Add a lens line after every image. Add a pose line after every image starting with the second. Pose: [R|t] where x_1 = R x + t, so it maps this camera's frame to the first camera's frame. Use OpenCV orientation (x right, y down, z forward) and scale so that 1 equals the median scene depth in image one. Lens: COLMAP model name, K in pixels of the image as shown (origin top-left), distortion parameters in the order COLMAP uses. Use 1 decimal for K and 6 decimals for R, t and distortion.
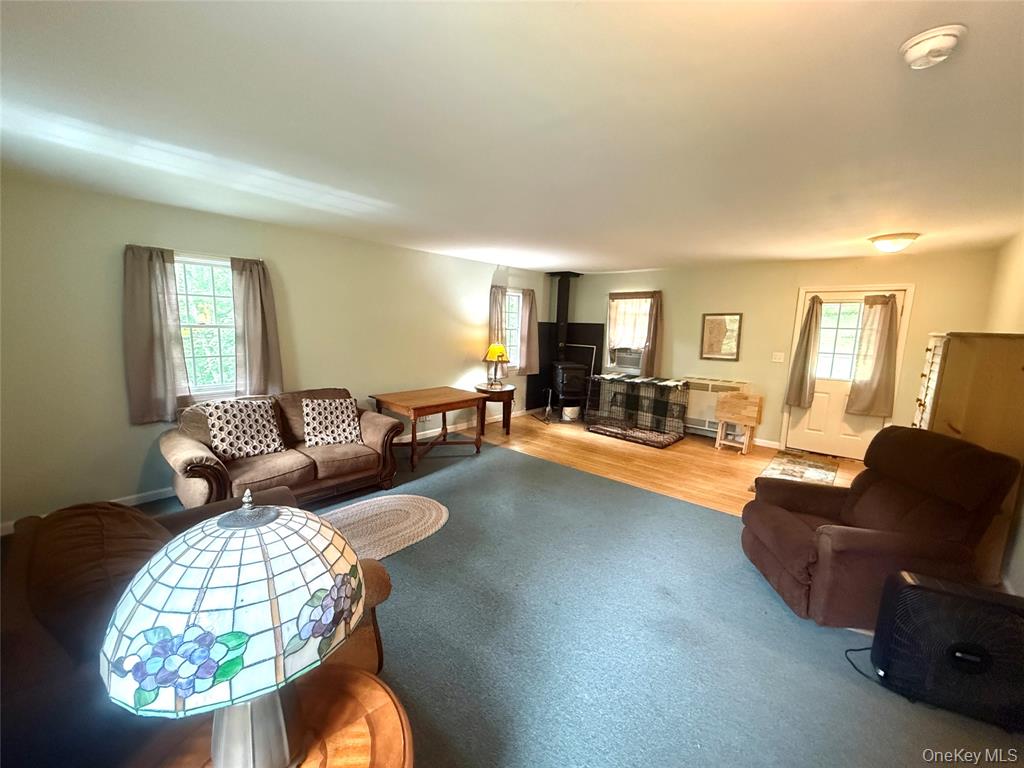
lens RADIAL K [[409.6, 0, 509.6], [0, 409.6, 383.4], [0, 0, 1]] dist [-0.002881, 0.001581]
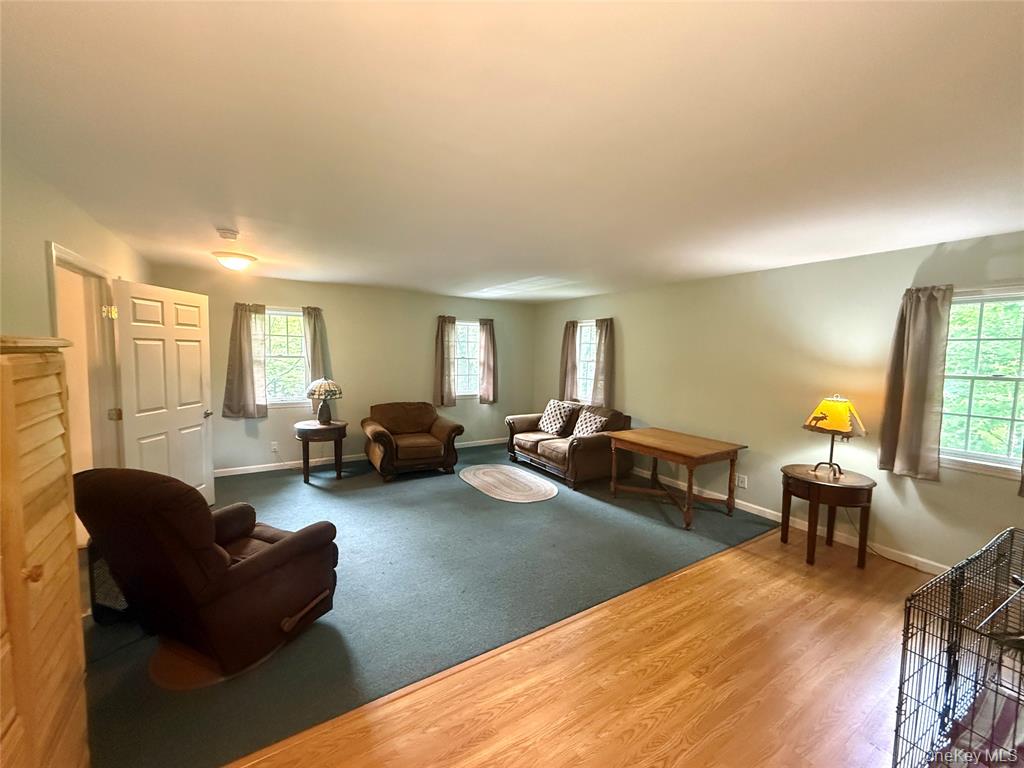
lens RADIAL K [[409.6, 0, 511.3], [0, 409.6, 382.7], [0, 0, 1]] dist [-0.002881, 0.001581]
pose [[-0.278328, 0.037443, -0.959756, 0.758997], [-0.170231, 0.981498, 0.087657, -0.111016], [0.945280, 0.187778, -0.266804, 0.888187]]
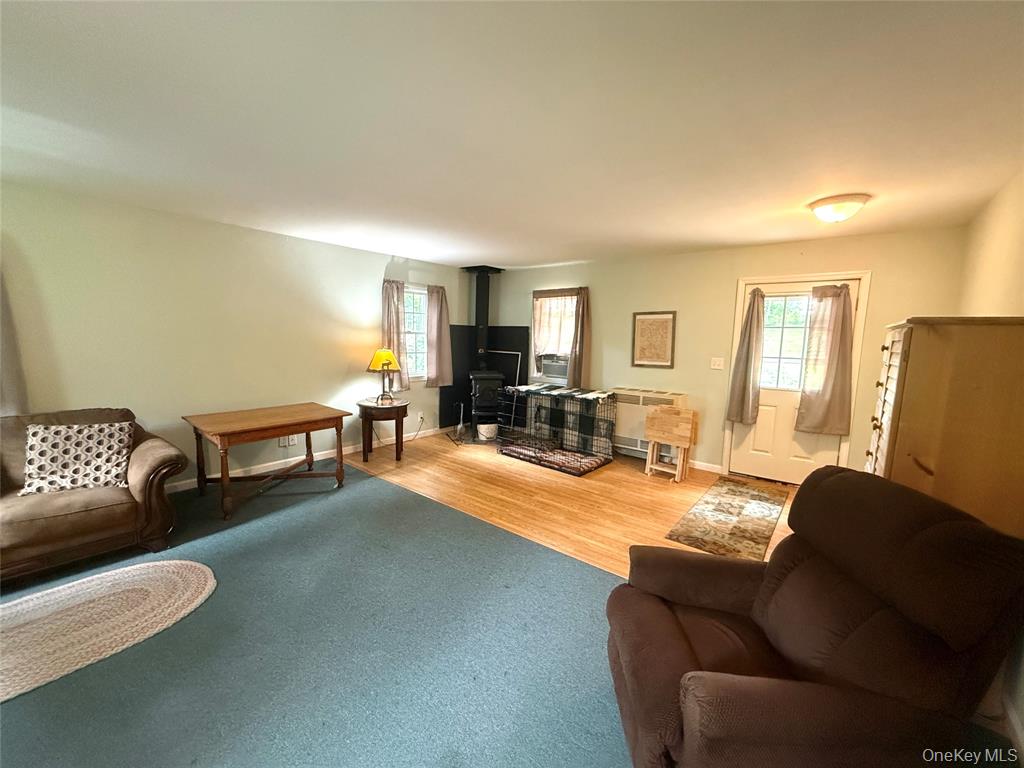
lens RADIAL K [[409.6, 0, 509.9], [0, 409.6, 384.1], [0, 0, 1]] dist [-0.002881, 0.001581]
pose [[0.999200, -0.008601, 0.039066, 0.229288], [0.009573, 0.999647, -0.024766, -0.005568], [-0.038839, 0.025120, 0.998930, 0.210687]]
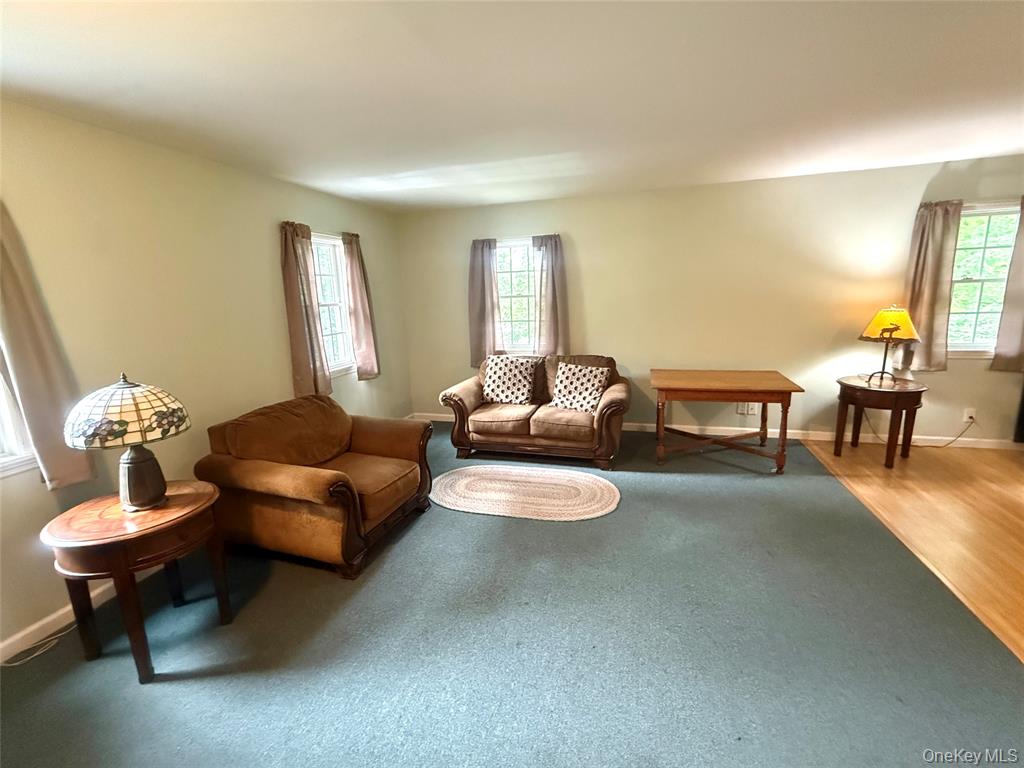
lens RADIAL K [[454.8, 0, 507.9], [0, 454.8, 381.8], [0, 0, 1]] dist [0.000508, 0.000137]
pose [[0.425629, 0.135021, -0.894768, 0.396067], [-0.085250, 0.990391, 0.108898, -0.022521], [0.900873, 0.029929, 0.433050, 0.291316]]
